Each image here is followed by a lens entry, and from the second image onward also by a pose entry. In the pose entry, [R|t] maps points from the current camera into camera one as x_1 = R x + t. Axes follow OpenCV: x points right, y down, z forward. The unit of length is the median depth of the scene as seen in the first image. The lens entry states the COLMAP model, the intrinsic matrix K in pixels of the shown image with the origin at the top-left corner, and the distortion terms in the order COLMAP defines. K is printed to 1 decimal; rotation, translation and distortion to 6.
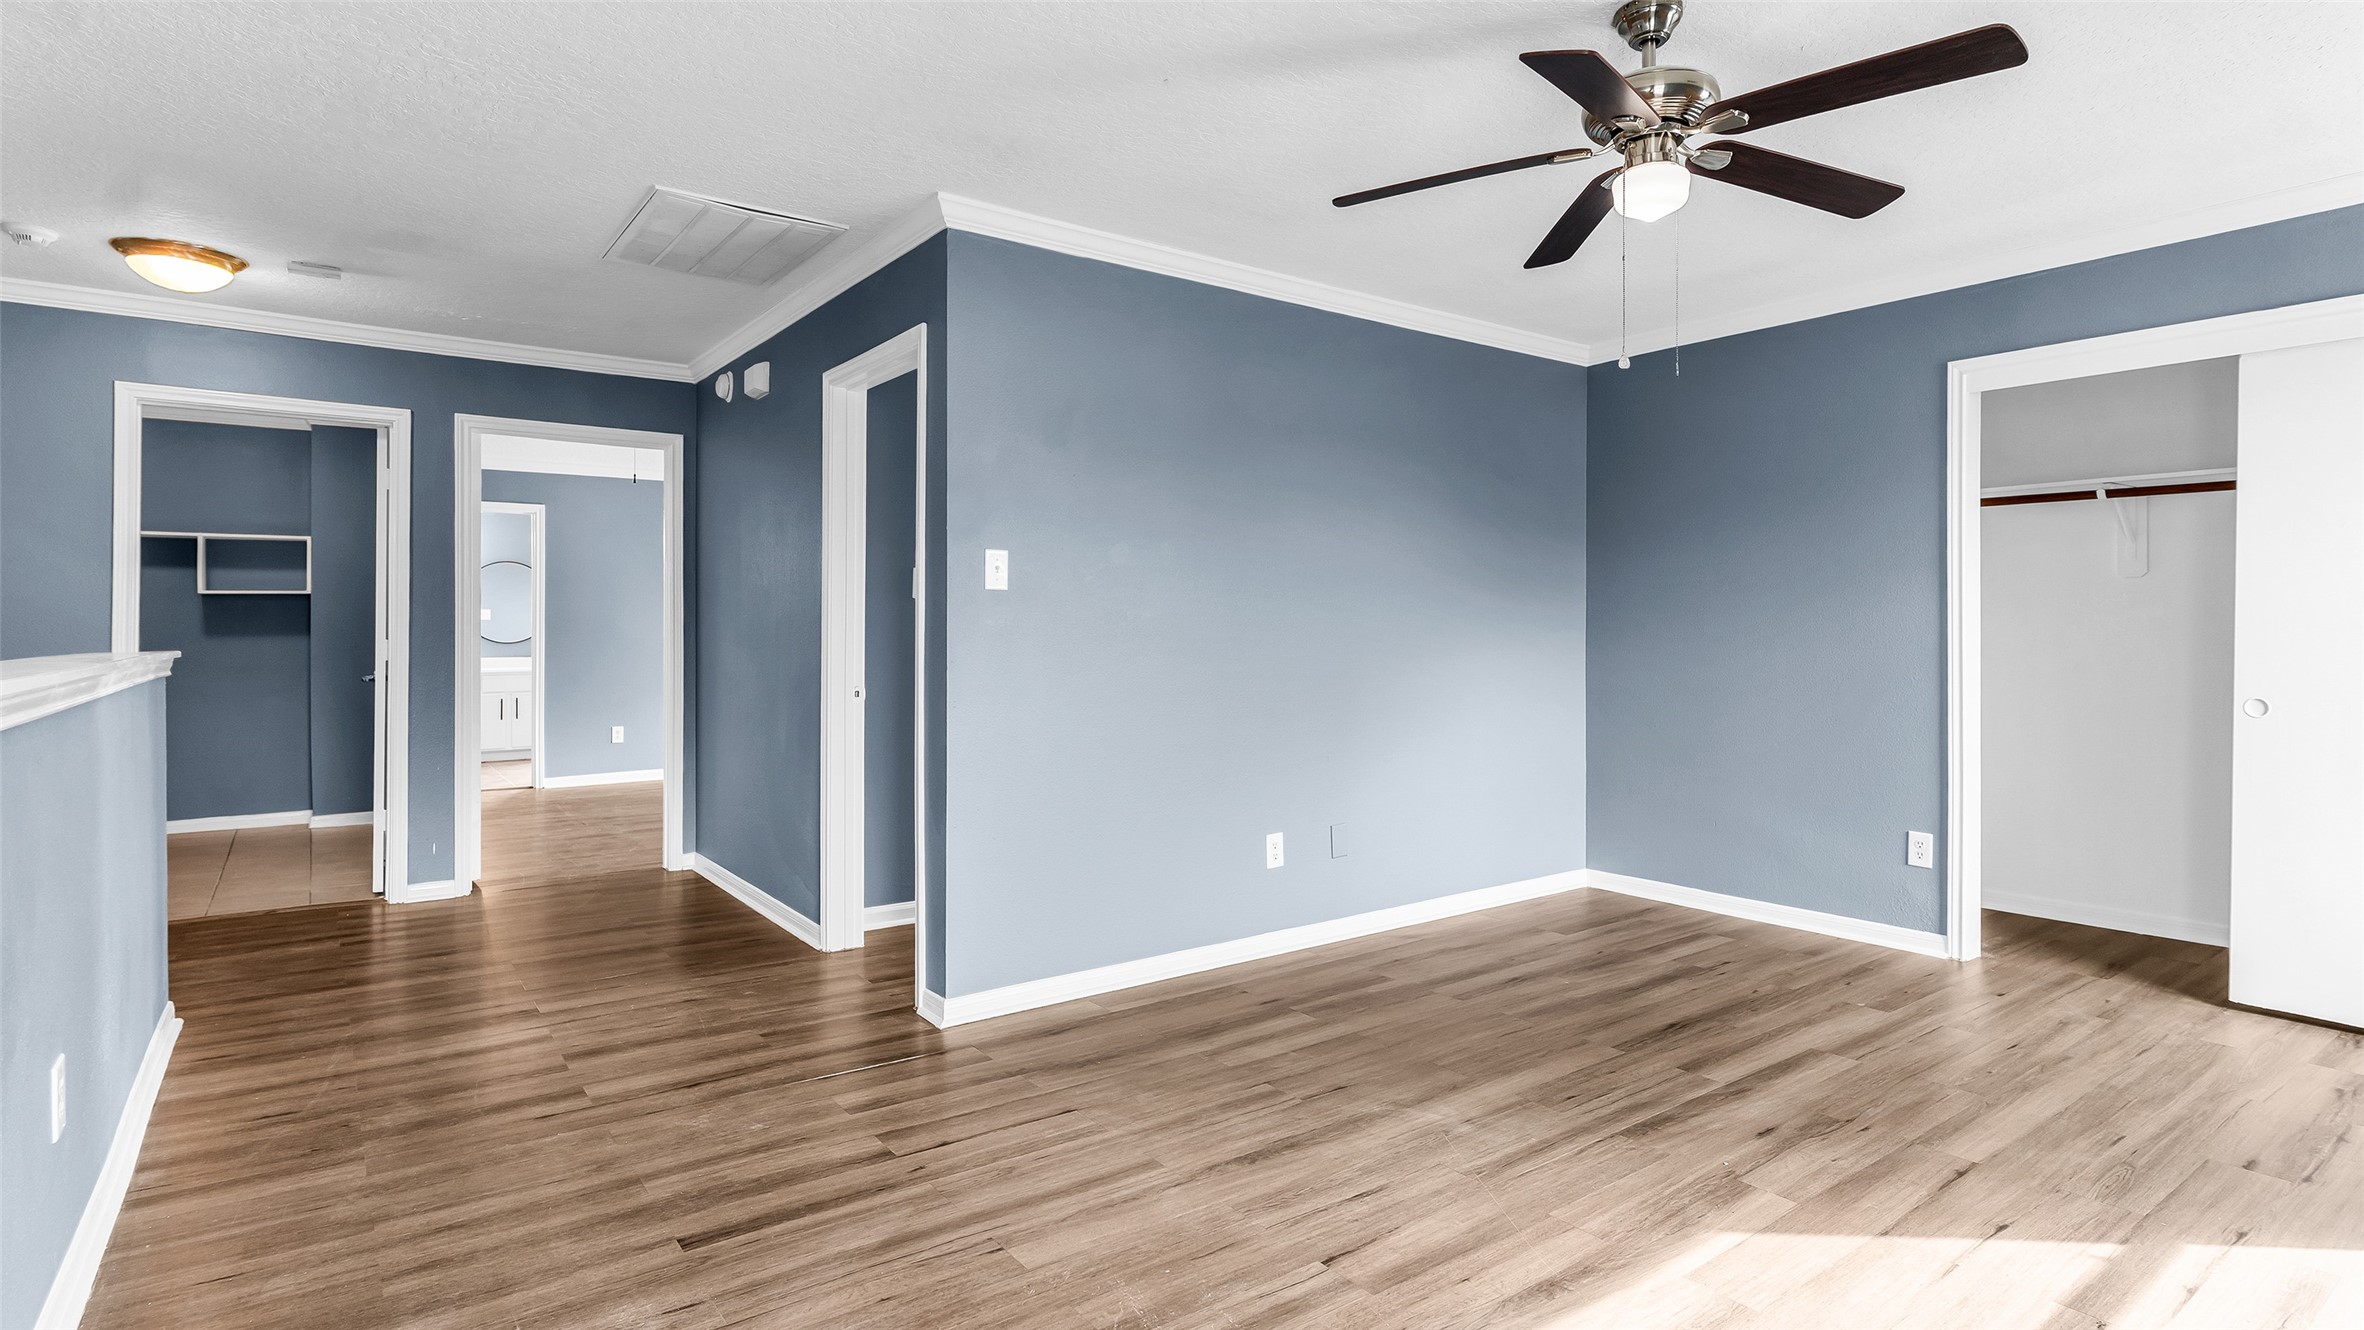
lens RADIAL K [[1140.4, 0, 1181.9], [0, 1140.4, 656.0], [0, 0, 1]] dist [0.004185, 0.000005]
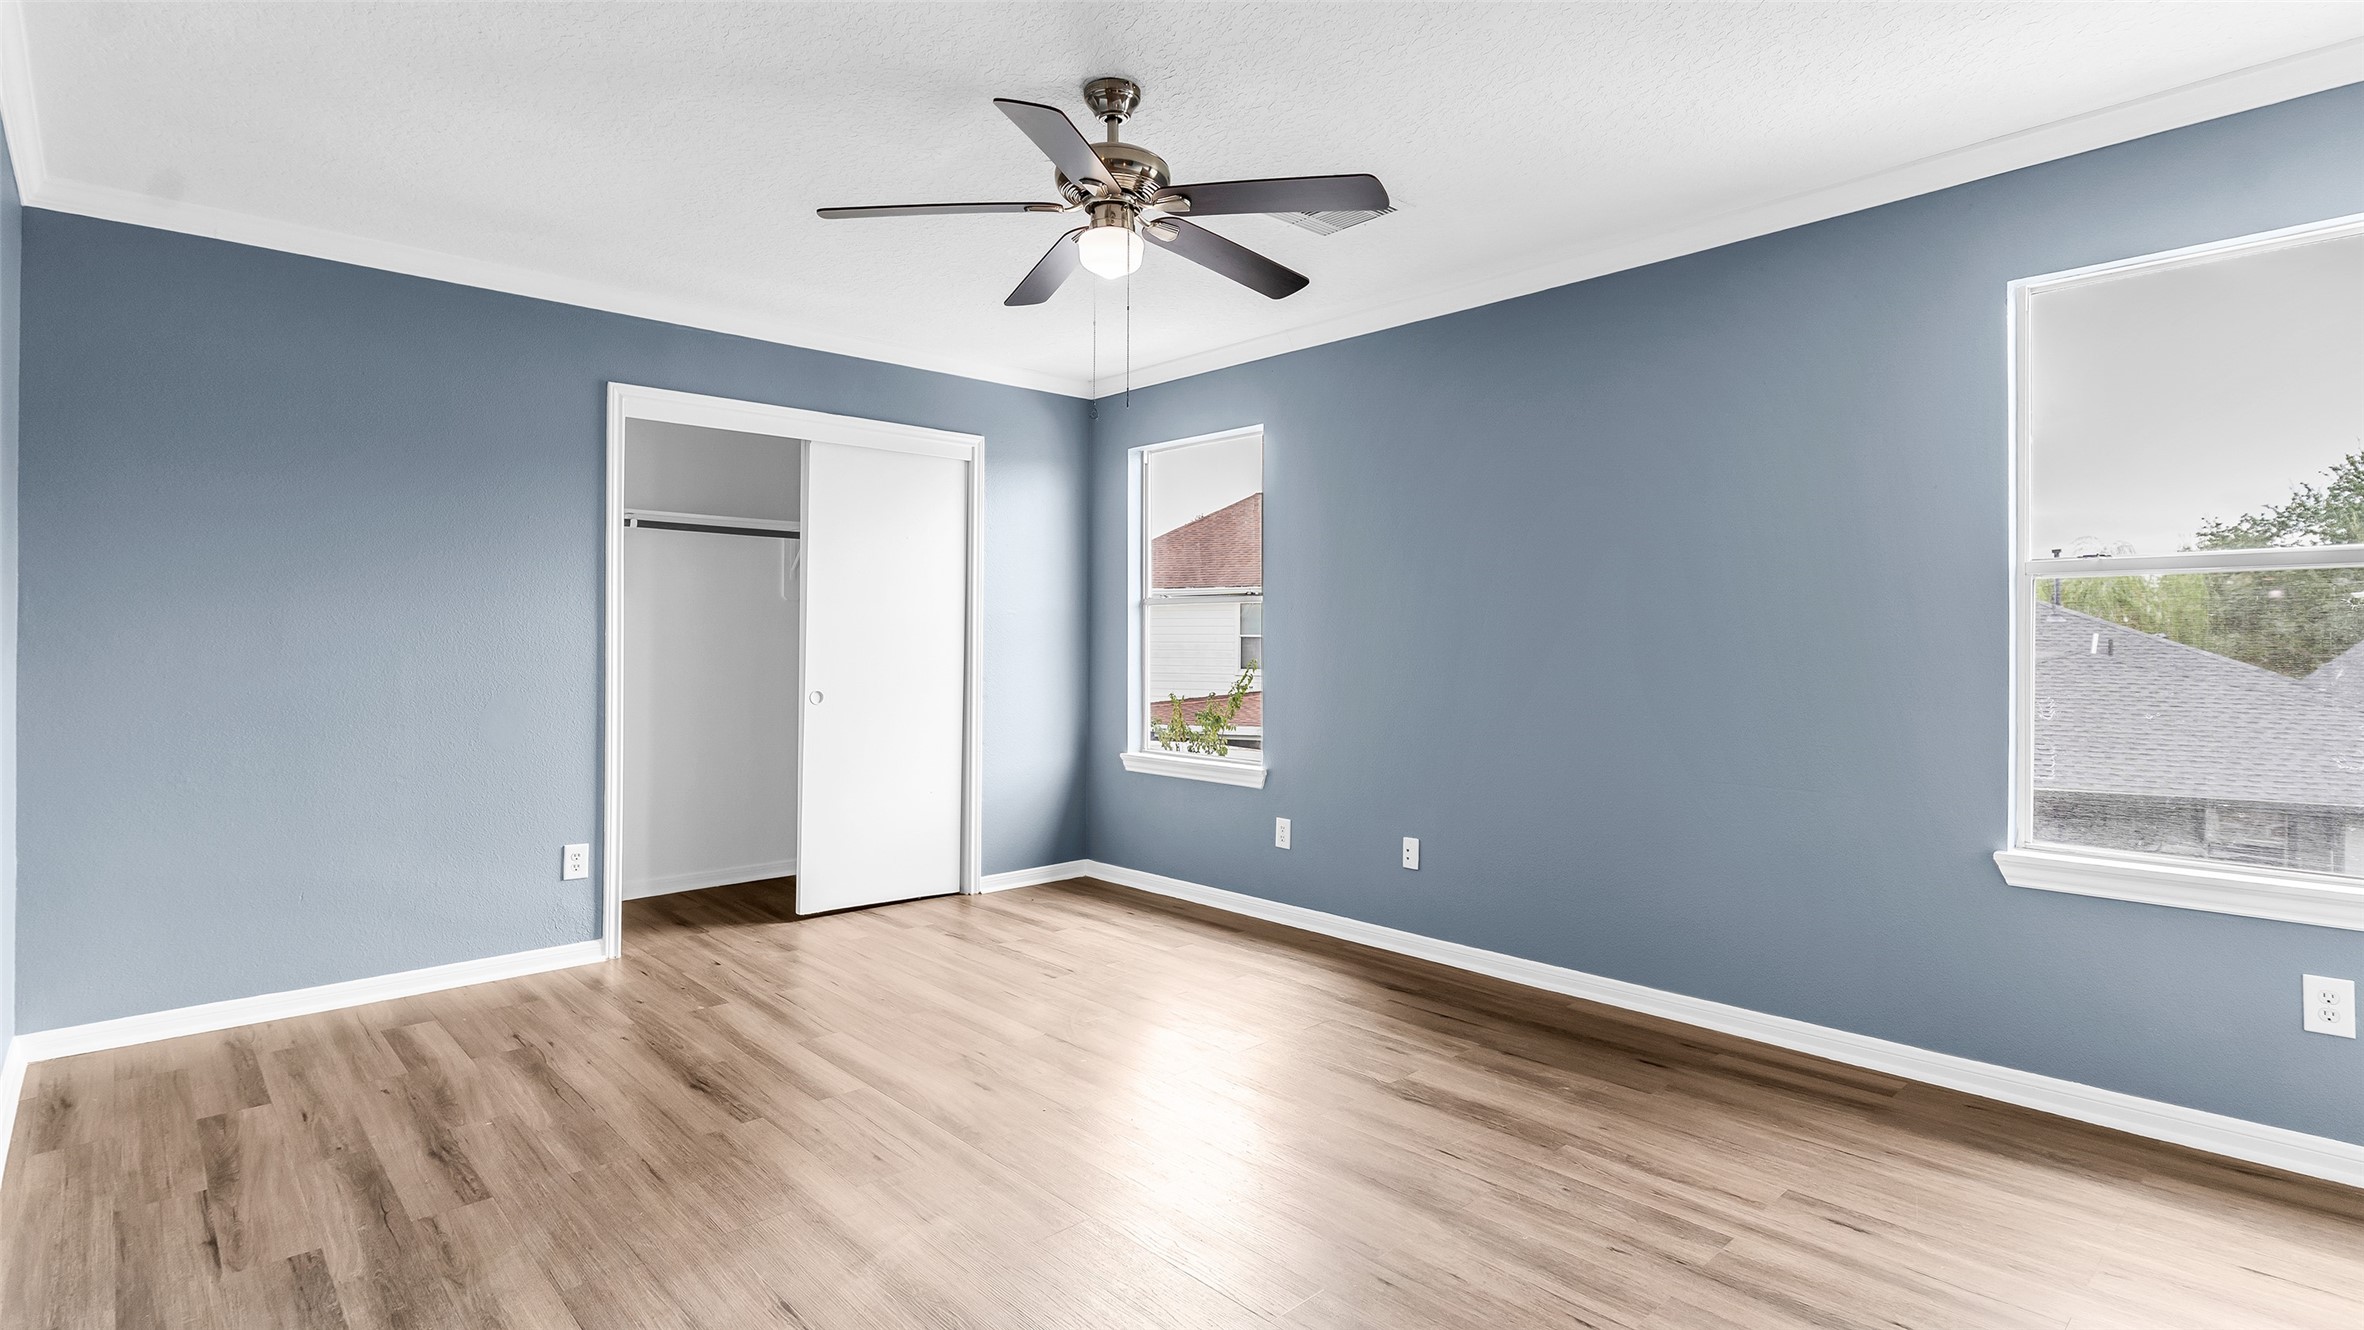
lens RADIAL K [[1140.4, 0, 1181.9], [0, 1140.4, 656.0], [0, 0, 1]] dist [0.004185, 0.000005]
pose [[-0.103828, -0.015522, 0.994474, -0.479932], [0.019284, 0.999659, 0.017616, -0.020716], [-0.994408, 0.021006, -0.103493, 0.692222]]
